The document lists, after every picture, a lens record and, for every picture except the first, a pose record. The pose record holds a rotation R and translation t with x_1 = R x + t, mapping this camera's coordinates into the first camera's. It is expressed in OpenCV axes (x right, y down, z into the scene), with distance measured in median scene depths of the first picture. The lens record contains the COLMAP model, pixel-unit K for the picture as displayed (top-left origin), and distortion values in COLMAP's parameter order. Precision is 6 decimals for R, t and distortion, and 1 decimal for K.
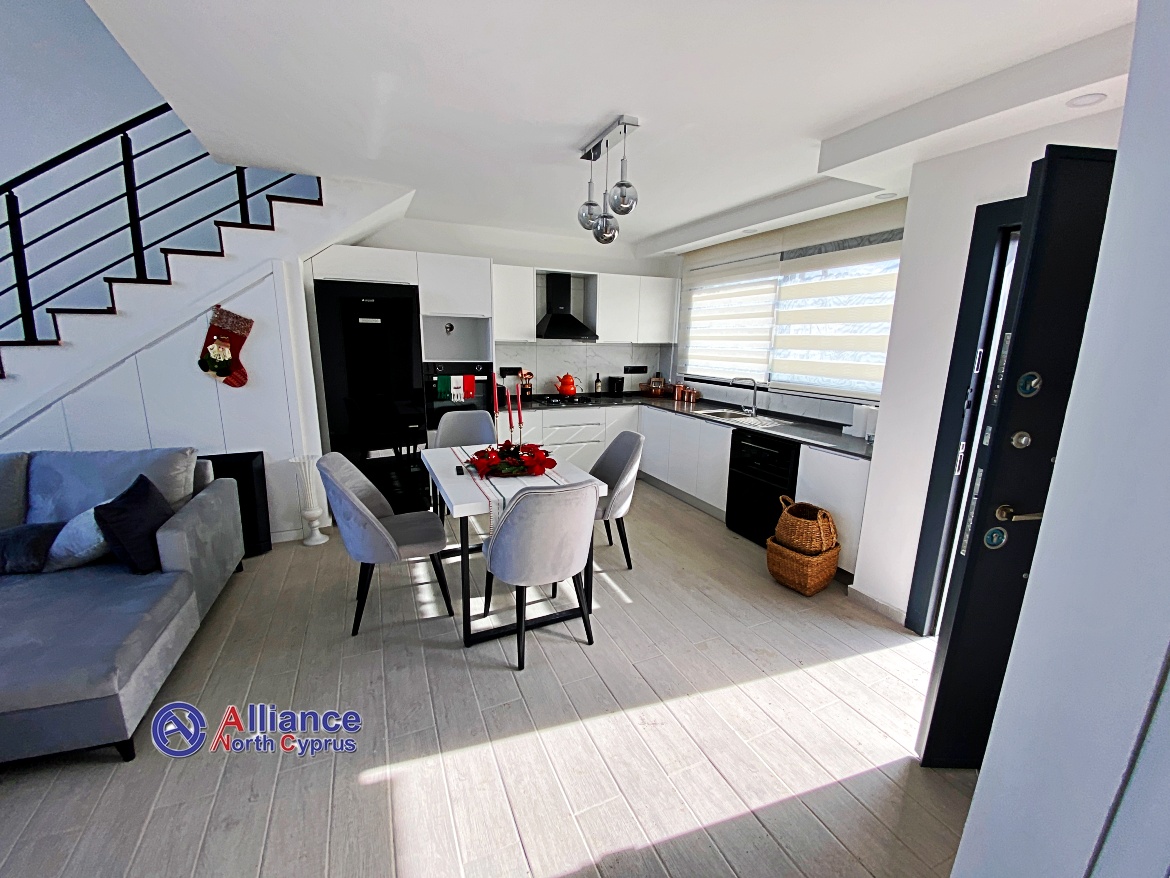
lens RADIAL K [[474.1, 0, 585.0], [0, 474.1, 439.0], [0, 0, 1]] dist [0.049248, -0.035778]
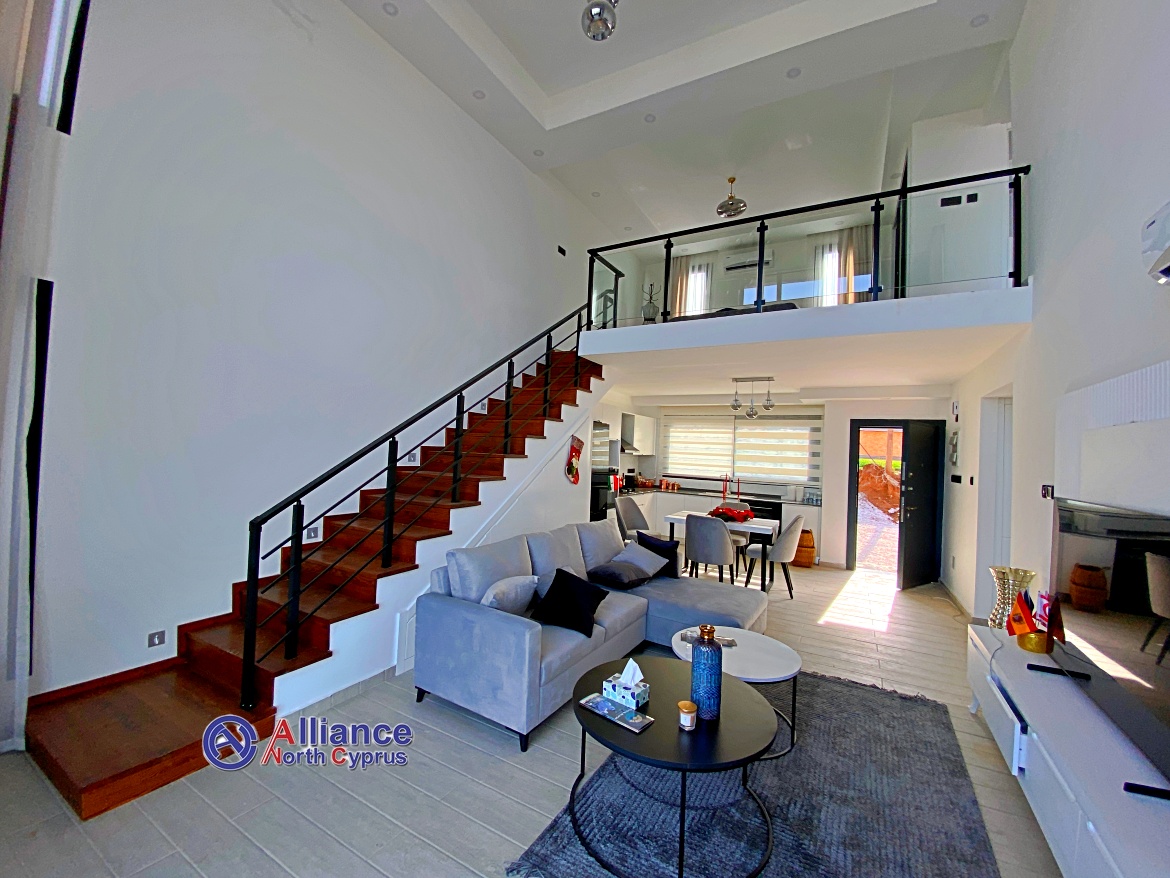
lens RADIAL K [[474.1, 0, 585.0], [0, 474.1, 439.0], [0, 0, 1]] dist [0.049248, -0.035778]
pose [[0.801209, 0.033206, 0.597463, -1.163225], [0.091887, 0.979790, -0.177676, 0.018910], [-0.591288, 0.197255, 0.781965, -0.193197]]
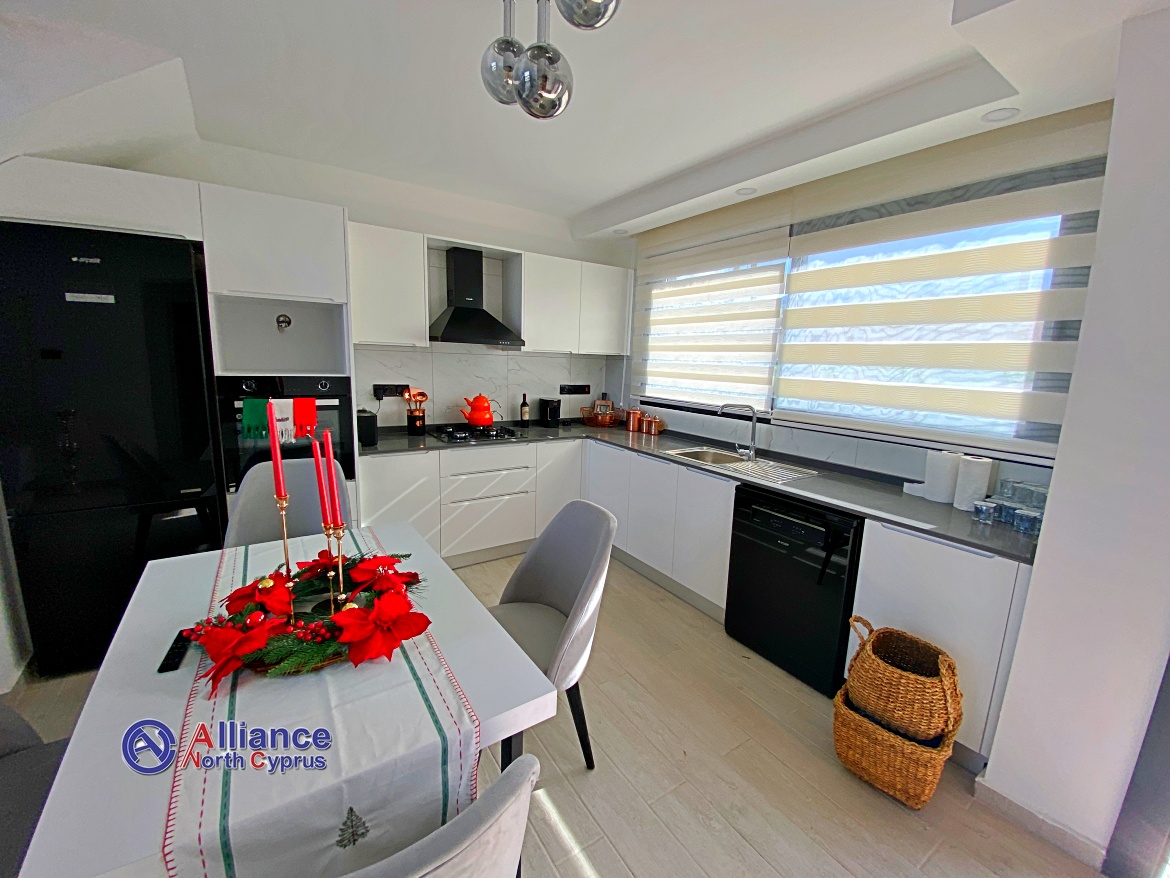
lens RADIAL K [[474.1, 0, 585.0], [0, 474.1, 439.0], [0, 0, 1]] dist [0.049248, -0.035778]
pose [[0.987458, -0.008264, 0.157665, 0.004871], [0.013387, 0.999416, -0.031454, -0.053409], [-0.157312, 0.033171, 0.986992, 0.320169]]
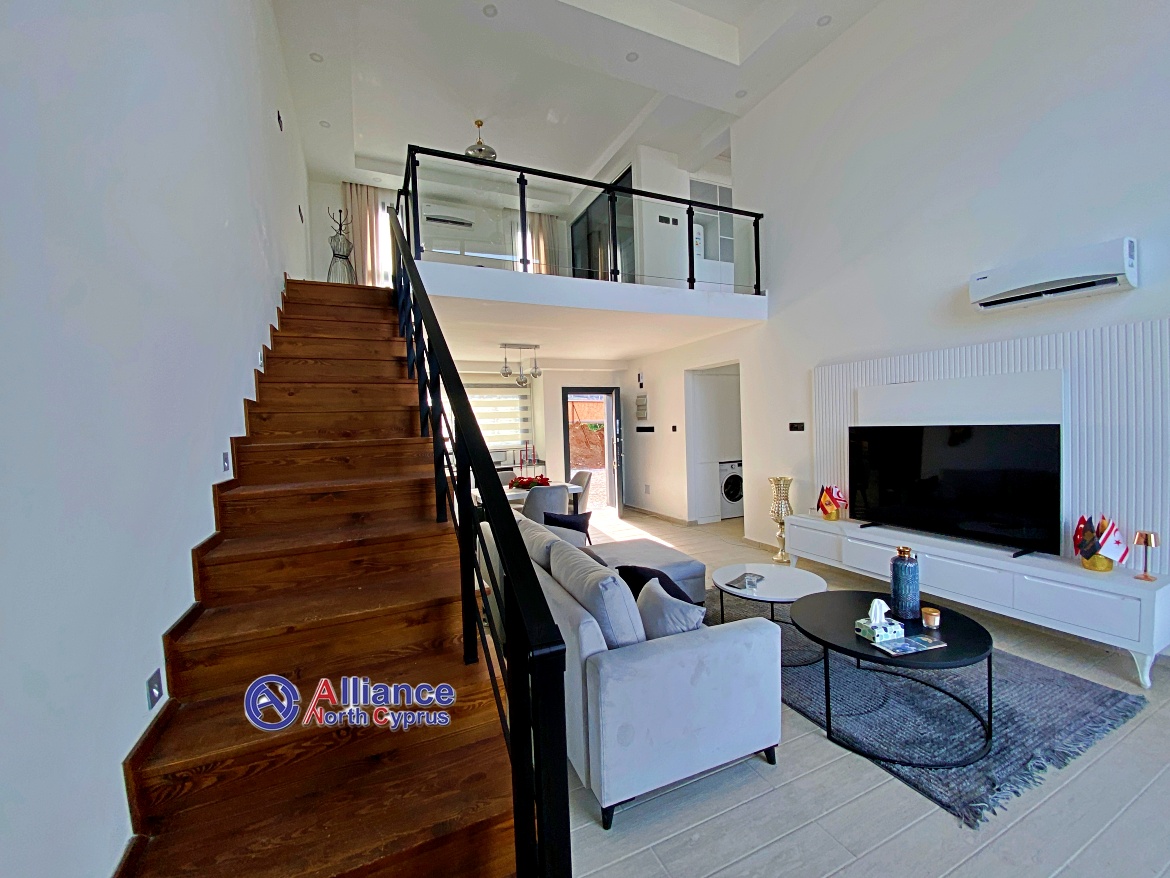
lens RADIAL K [[474.1, 0, 585.0], [0, 474.1, 439.0], [0, 0, 1]] dist [0.049248, -0.035778]
pose [[-0.007095, -0.047523, 0.998845, -1.331349], [0.244287, 0.968523, 0.047815, -0.109280], [-0.969677, 0.244344, 0.004737, 0.428292]]
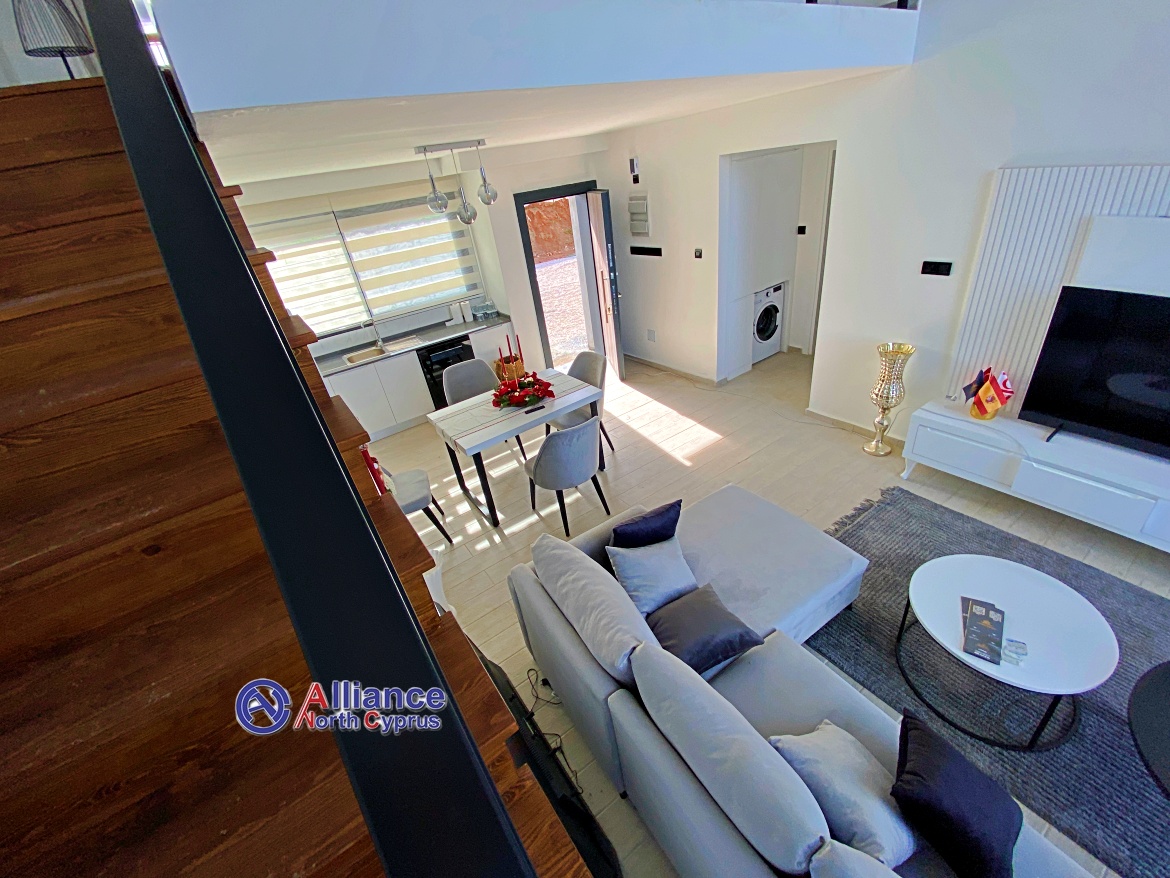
lens RADIAL K [[481.3, 0, 586.6], [0, 481.3, 443.8], [0, 0, 1]] dist [0.013749, 0.000008]
pose [[-0.187824, -0.487560, 0.852647, -0.879317], [0.331028, 0.785886, 0.522306, -0.303551], [-0.924739, 0.380352, 0.013788, 0.519317]]
